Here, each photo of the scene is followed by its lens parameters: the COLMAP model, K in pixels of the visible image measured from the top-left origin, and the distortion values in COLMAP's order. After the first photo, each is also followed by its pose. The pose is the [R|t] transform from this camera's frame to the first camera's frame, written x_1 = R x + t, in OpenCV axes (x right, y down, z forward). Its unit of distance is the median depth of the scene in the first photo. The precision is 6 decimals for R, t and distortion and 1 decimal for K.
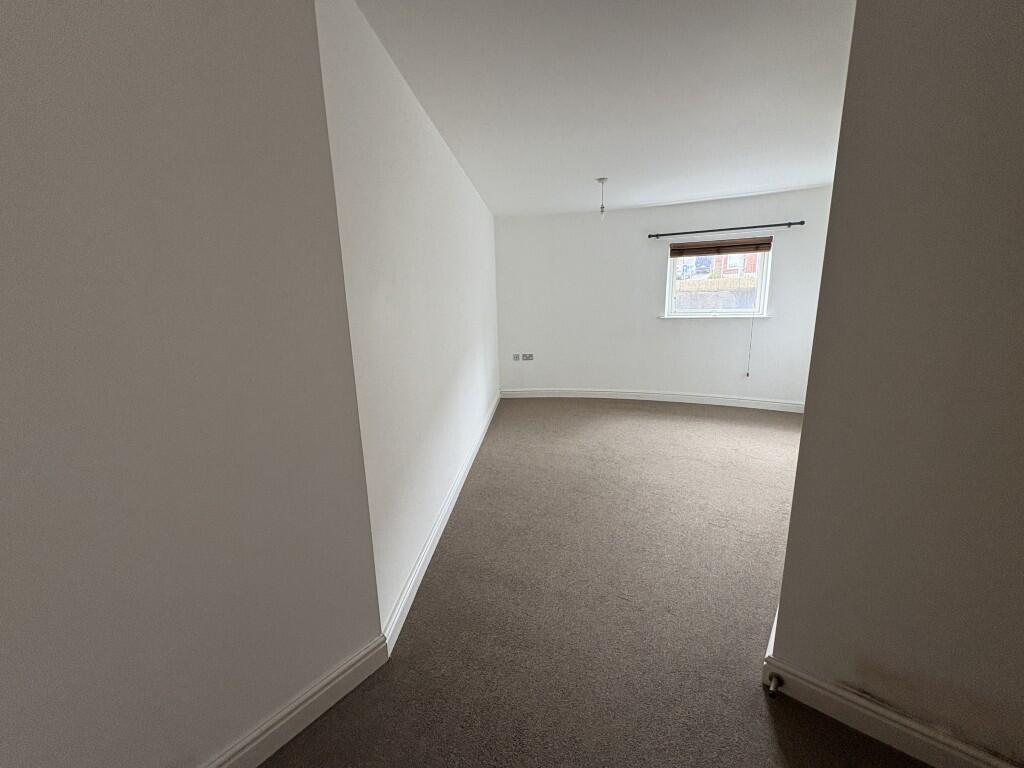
lens RADIAL K [[406.9, 0, 512.0], [0, 406.9, 384.0], [0, 0, 1]] dist [-0.001763, 0.000055]
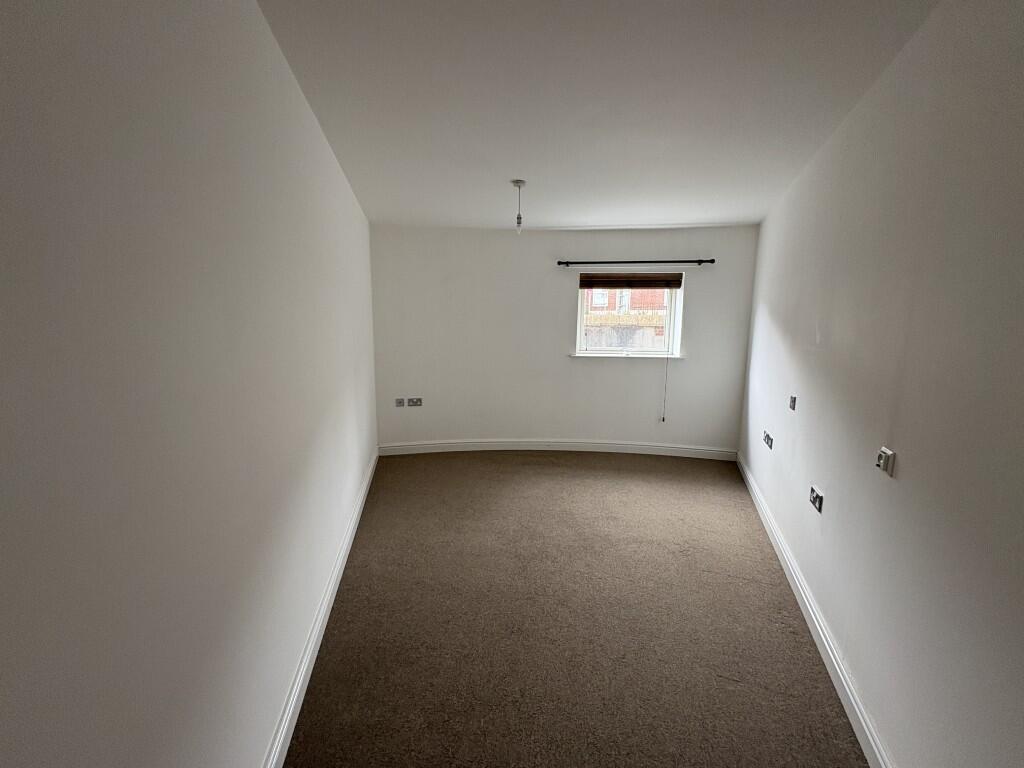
lens RADIAL K [[406.9, 0, 512.0], [0, 406.9, 384.0], [0, 0, 1]] dist [-0.001763, 0.000055]
pose [[0.955104, -0.005935, 0.296210, -0.017577], [0.026361, 0.997536, -0.065012, -0.052198], [-0.295094, 0.069902, 0.952908, 0.220806]]
